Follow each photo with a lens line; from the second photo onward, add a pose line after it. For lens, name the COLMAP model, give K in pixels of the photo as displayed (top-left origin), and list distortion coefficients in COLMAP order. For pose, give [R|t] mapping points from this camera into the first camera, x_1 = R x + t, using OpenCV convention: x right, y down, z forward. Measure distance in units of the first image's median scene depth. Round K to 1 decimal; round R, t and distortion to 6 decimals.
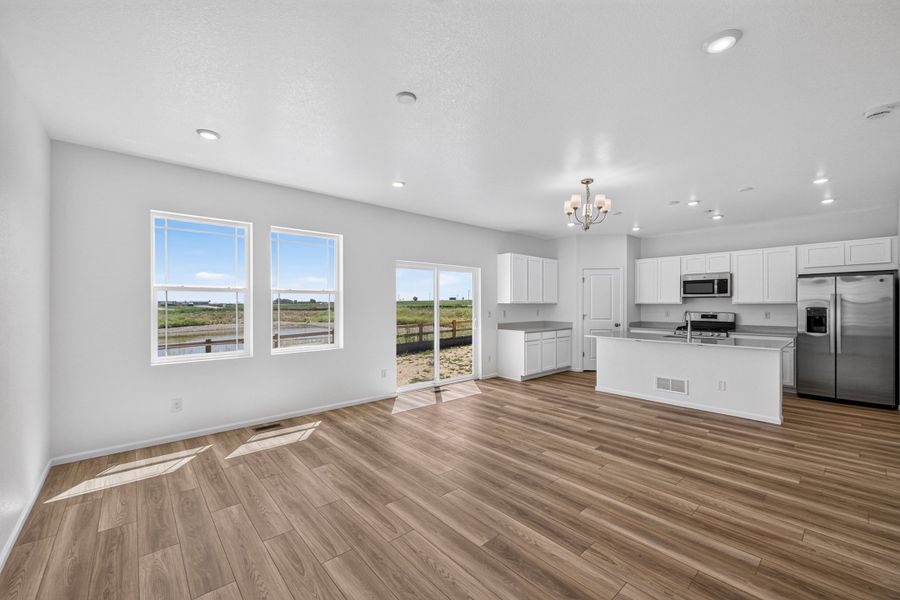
lens RADIAL K [[358.6, 0, 449.0], [0, 358.6, 304.8], [0, 0, 1]] dist [-0.000621, -0.000304]
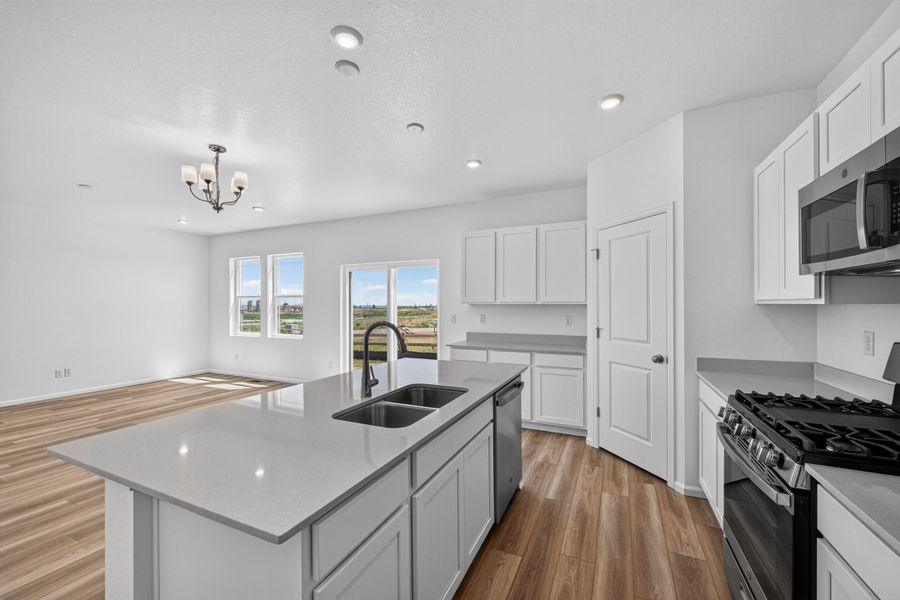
lens RADIAL K [[355.1, 0, 453.7], [0, 355.1, 302.9], [0, 0, 1]] dist [0.001191, 0.000095]
pose [[0.404378, -0.004724, -0.914580, 1.042253], [-0.002241, 0.999979, -0.006156, -0.001410], [0.914589, 0.004539, 0.404358, 0.926103]]
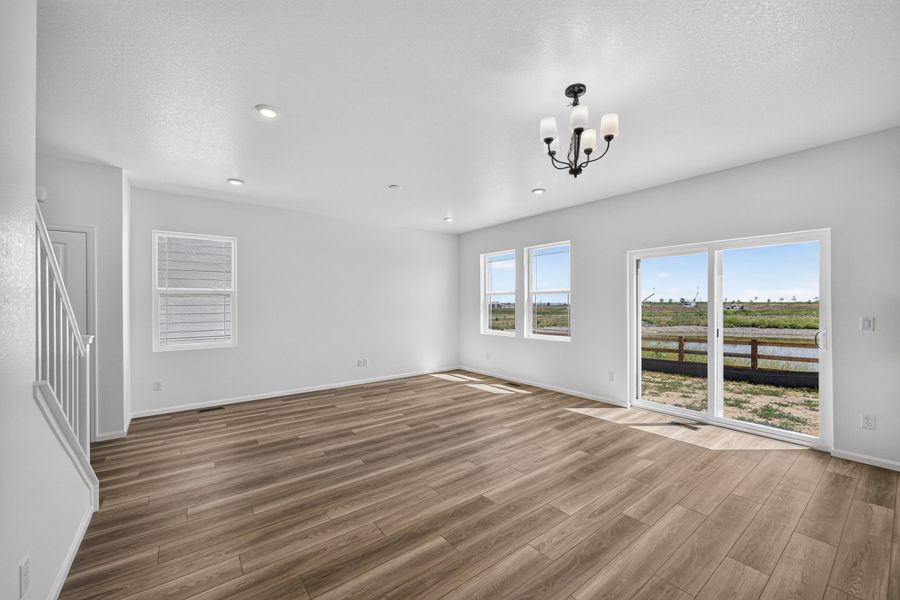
lens RADIAL K [[355.1, 0, 453.7], [0, 355.1, 302.9], [0, 0, 1]] dist [0.001191, 0.000095]
pose [[-0.060292, 0.001022, -0.998180, 0.777054], [0.001098, 0.999999, 0.000958, 0.000392], [0.998180, -0.001038, -0.060293, 0.668679]]
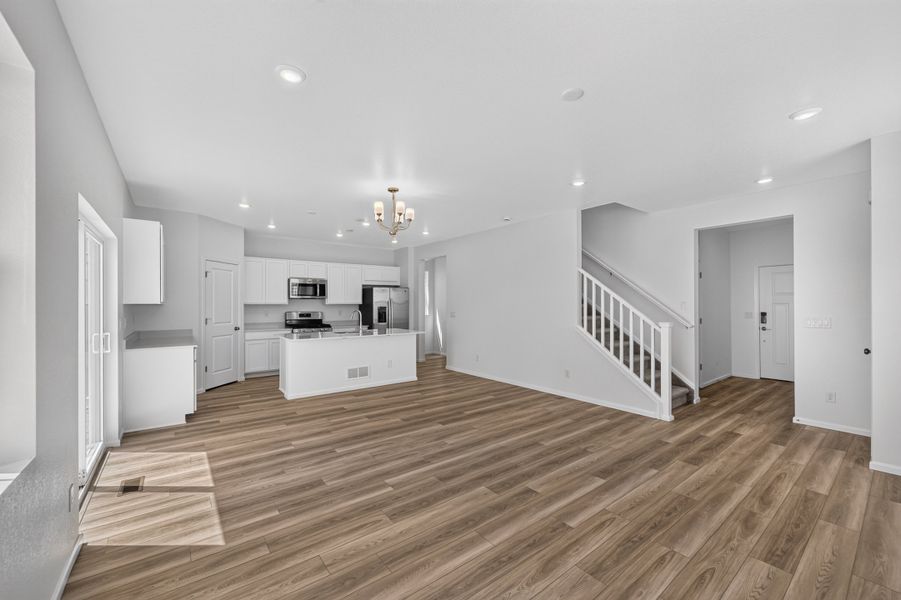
lens RADIAL K [[359.0, 0, 449.5], [0, 359.0, 304.8], [0, 0, 1]] dist [-0.000621, -0.000304]
pose [[0.064844, -0.000935, 0.997895, -0.535695], [0.003184, 0.999995, 0.000730, -0.001059], [-0.997890, 0.003130, 0.064847, 0.610360]]
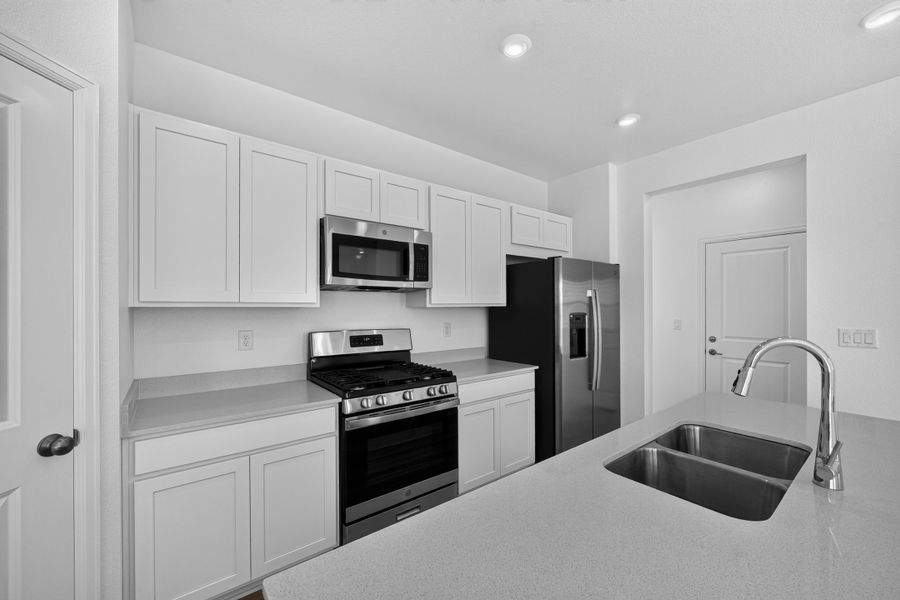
lens RADIAL K [[358.6, 0, 449.0], [0, 358.6, 304.8], [0, 0, 1]] dist [-0.000621, -0.000304]
pose [[0.059052, 0.006989, 0.998230, 0.466208], [0.003892, 0.999966, -0.007232, -0.002952], [-0.998247, 0.004312, 0.059023, 1.184099]]
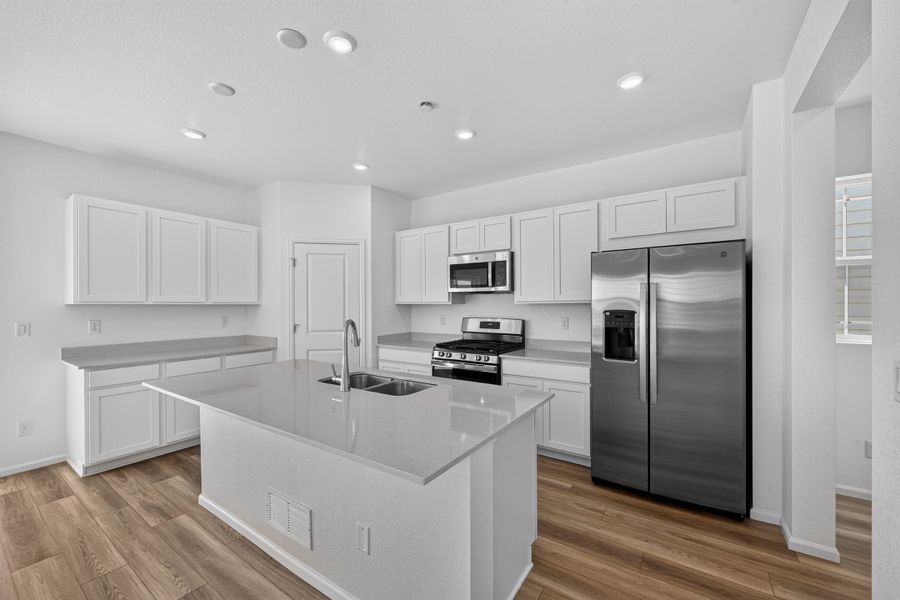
lens RADIAL K [[358.6, 0, 449.0], [0, 358.6, 304.8], [0, 0, 1]] dist [-0.000621, -0.000304]
pose [[0.967336, -0.001649, 0.253493, 0.674108], [0.001945, 0.999998, -0.000919, -0.001299], [-0.253491, 0.001382, 0.967337, 0.577542]]
